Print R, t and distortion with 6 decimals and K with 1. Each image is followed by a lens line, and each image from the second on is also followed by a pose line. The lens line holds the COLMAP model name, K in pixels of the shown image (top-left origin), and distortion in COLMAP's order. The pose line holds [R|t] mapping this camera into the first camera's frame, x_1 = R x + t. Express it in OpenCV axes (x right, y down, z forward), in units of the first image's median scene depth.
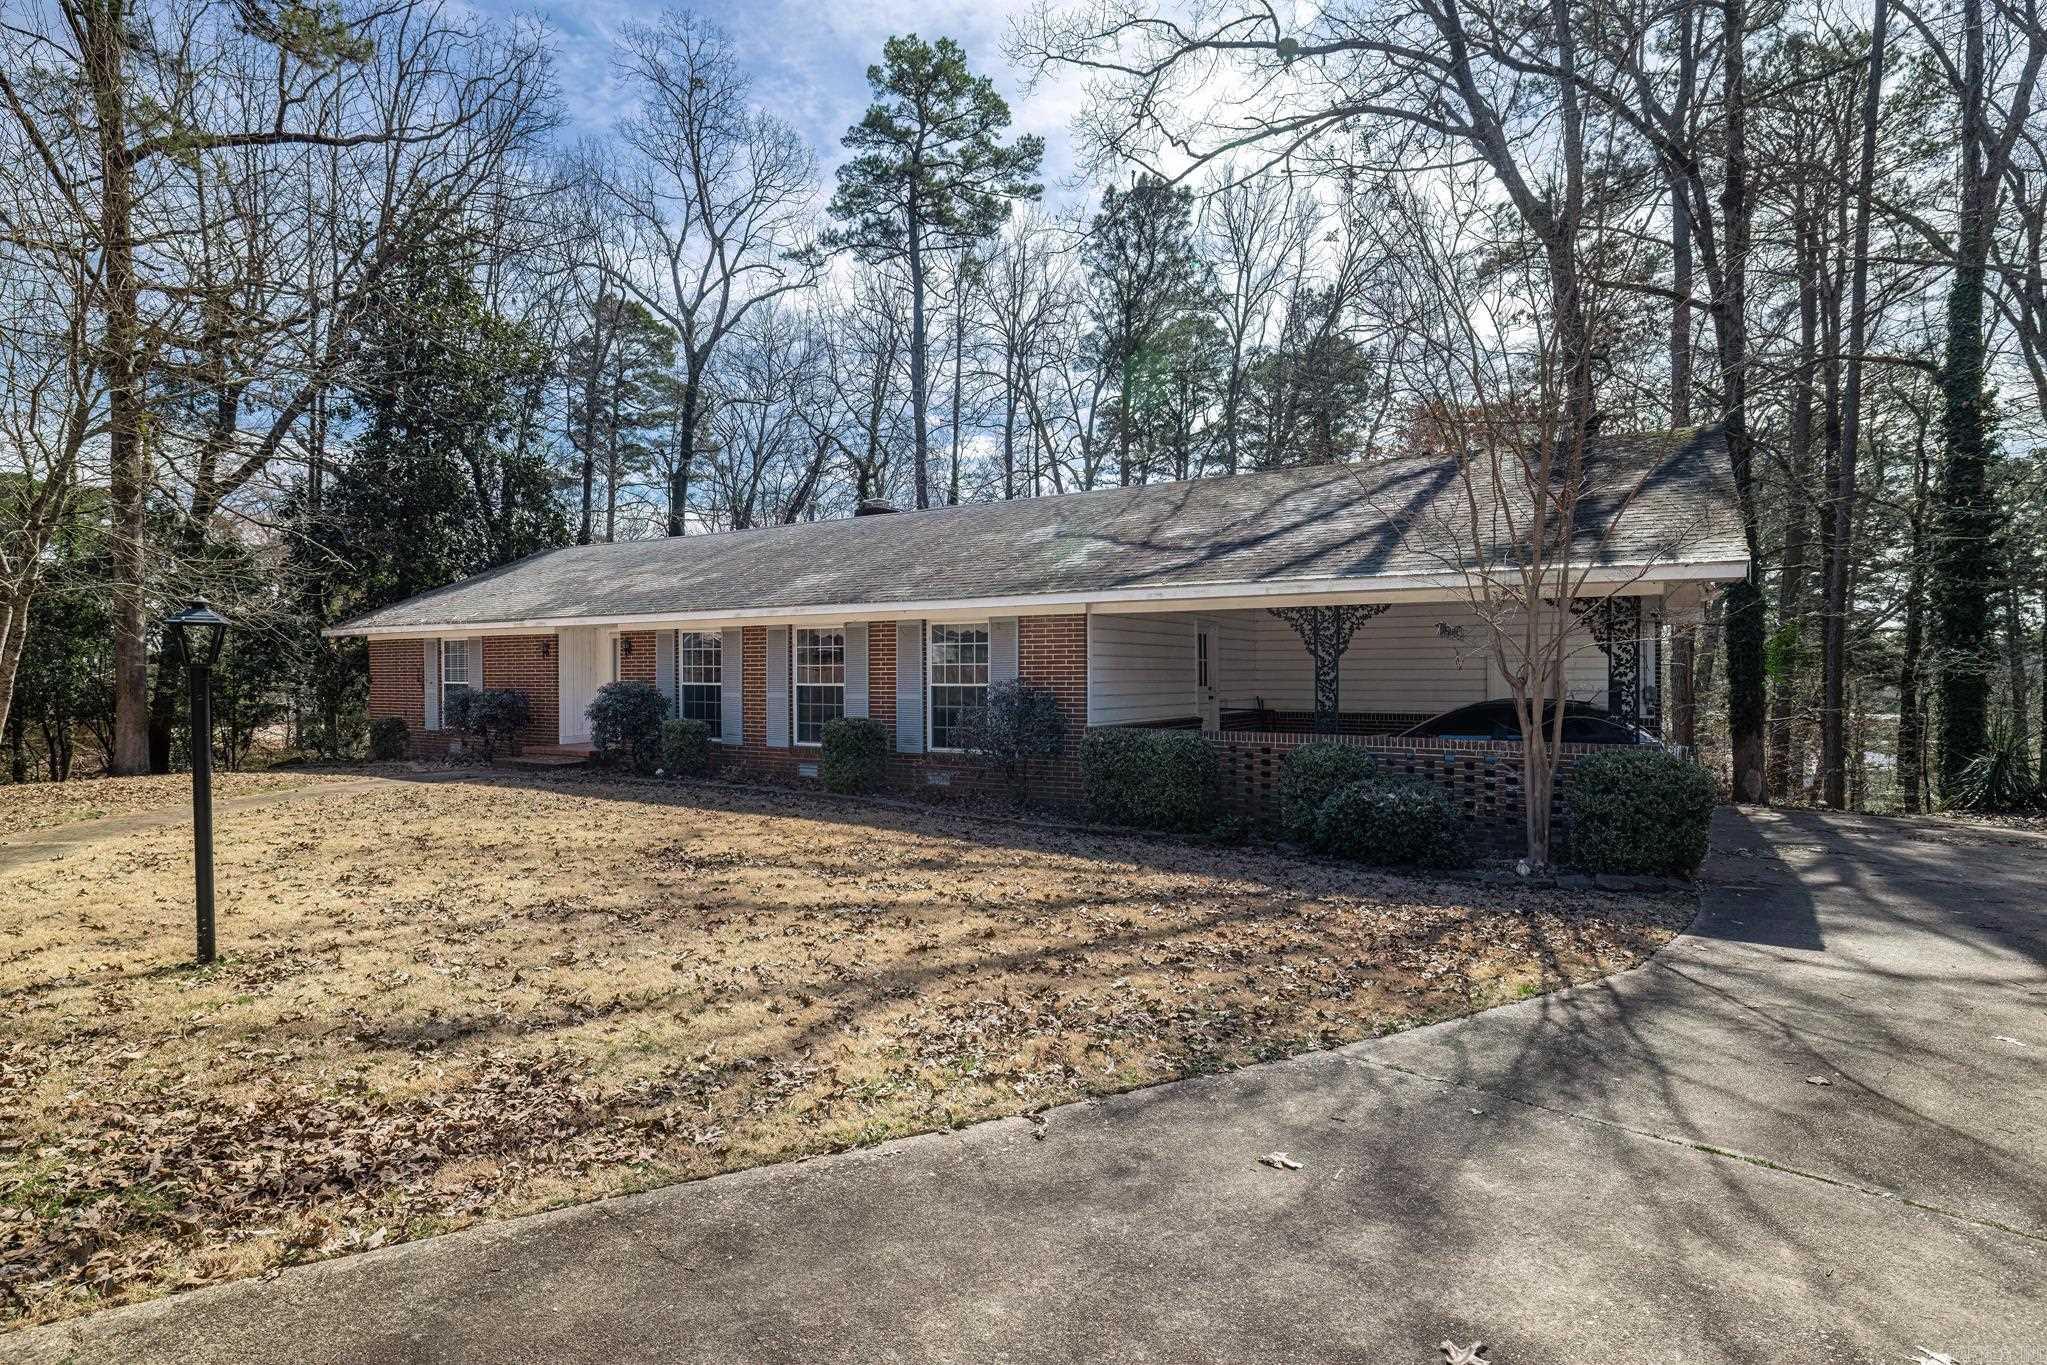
lens RADIAL K [[1011.7, 0, 1023.5], [0, 1011.7, 682.5], [0, 0, 1]] dist [0.004226, 0.000429]
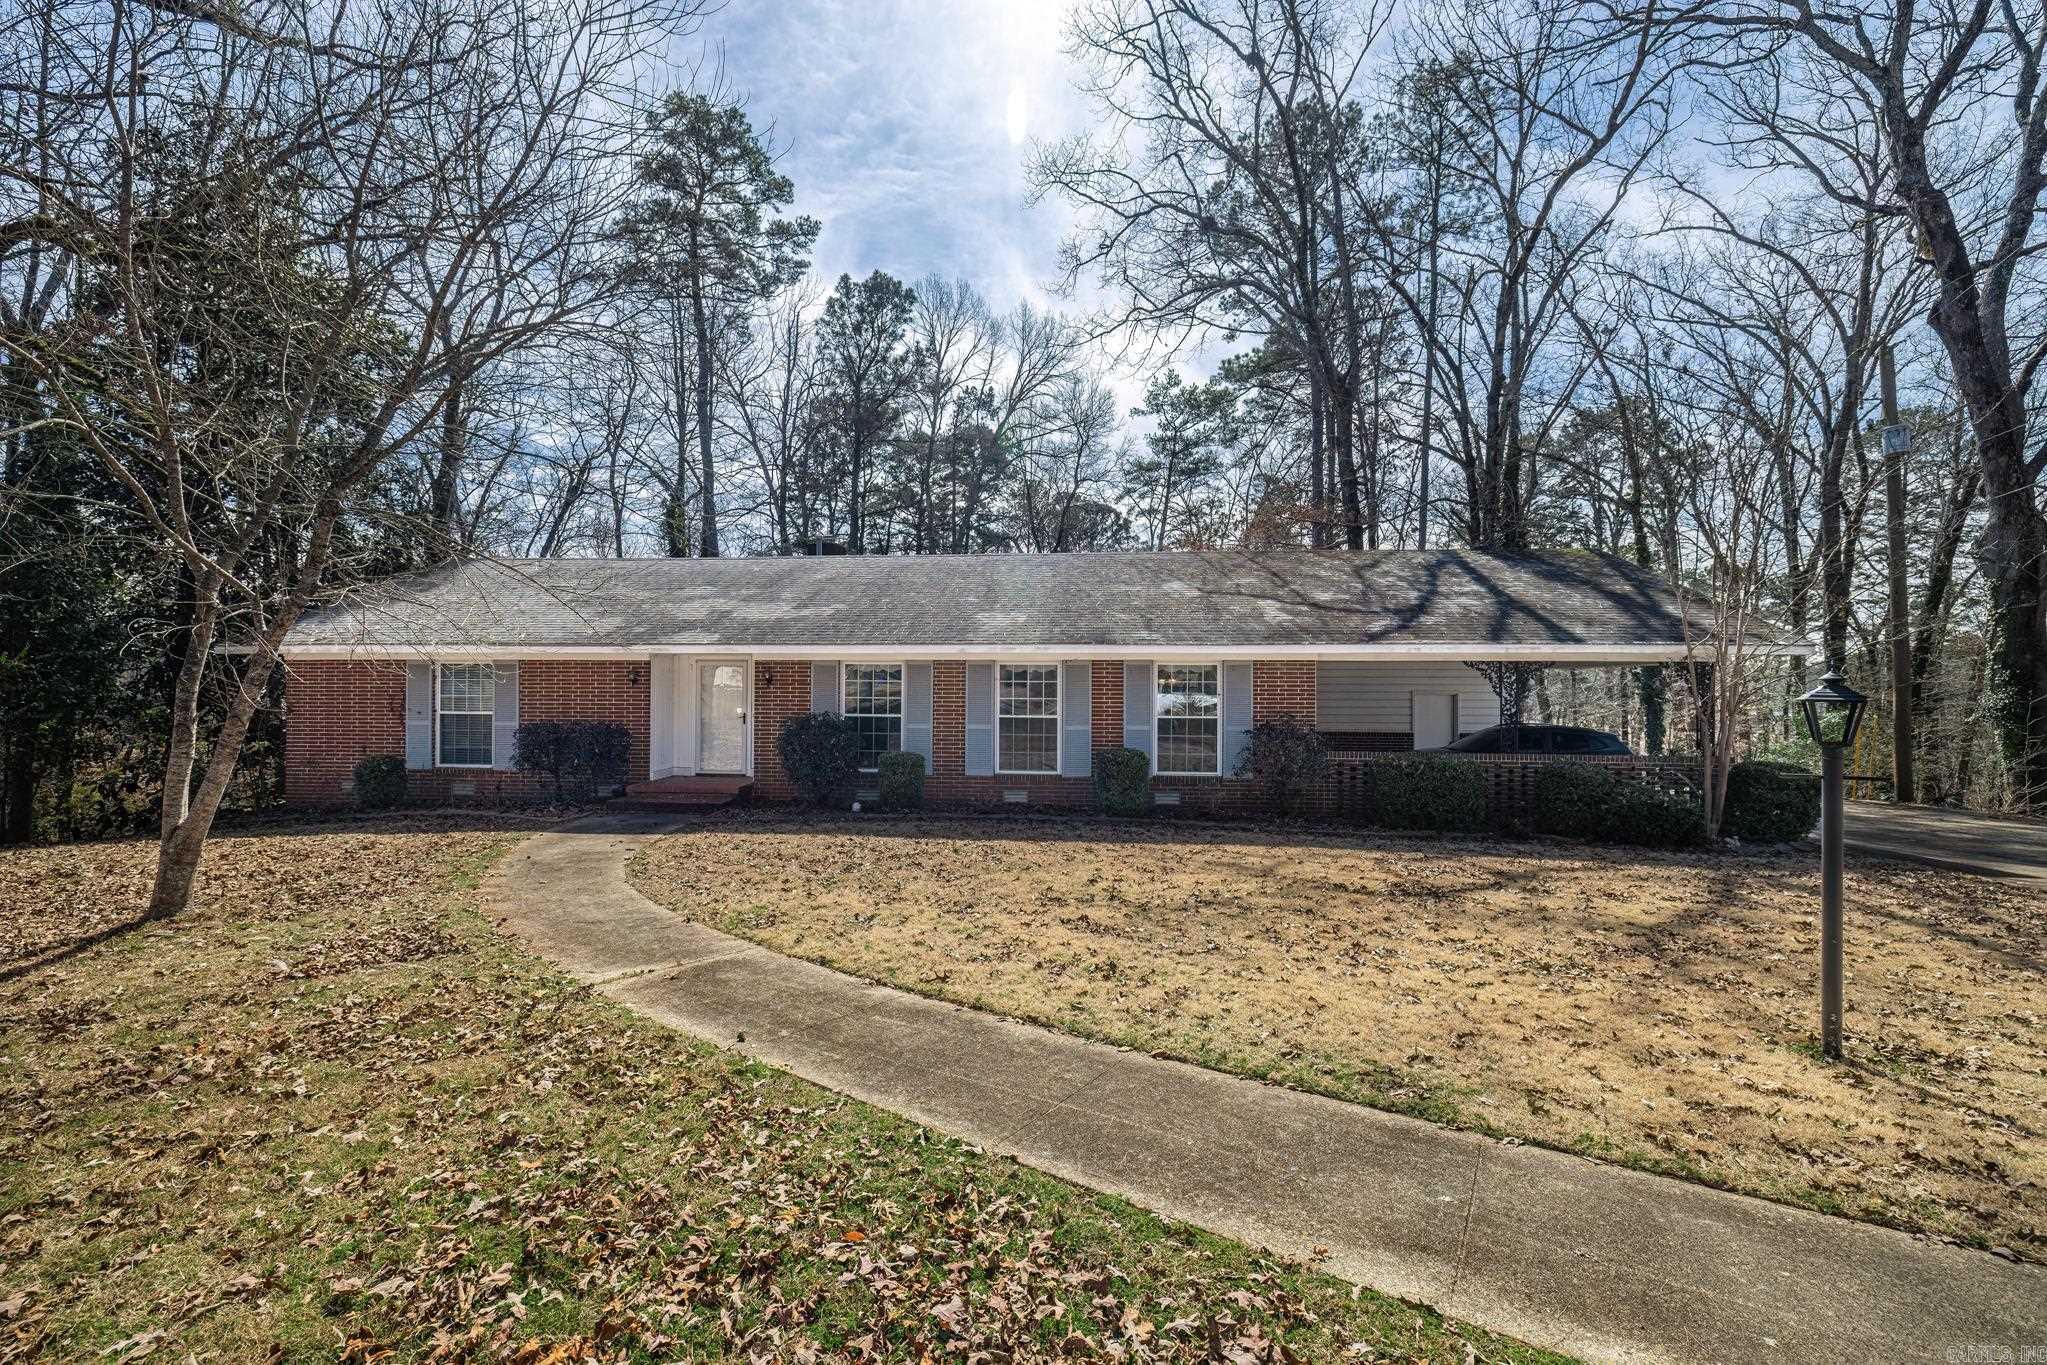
lens RADIAL K [[880.4, 0, 1011.6], [0, 880.4, 680.1], [0, 0, 1]] dist [-0.004448, -0.000457]
pose [[0.893938, 0.019580, 0.447763, -0.523369], [-0.003331, 0.999308, -0.037049, -0.002139], [-0.448178, 0.031628, 0.893385, 0.148762]]
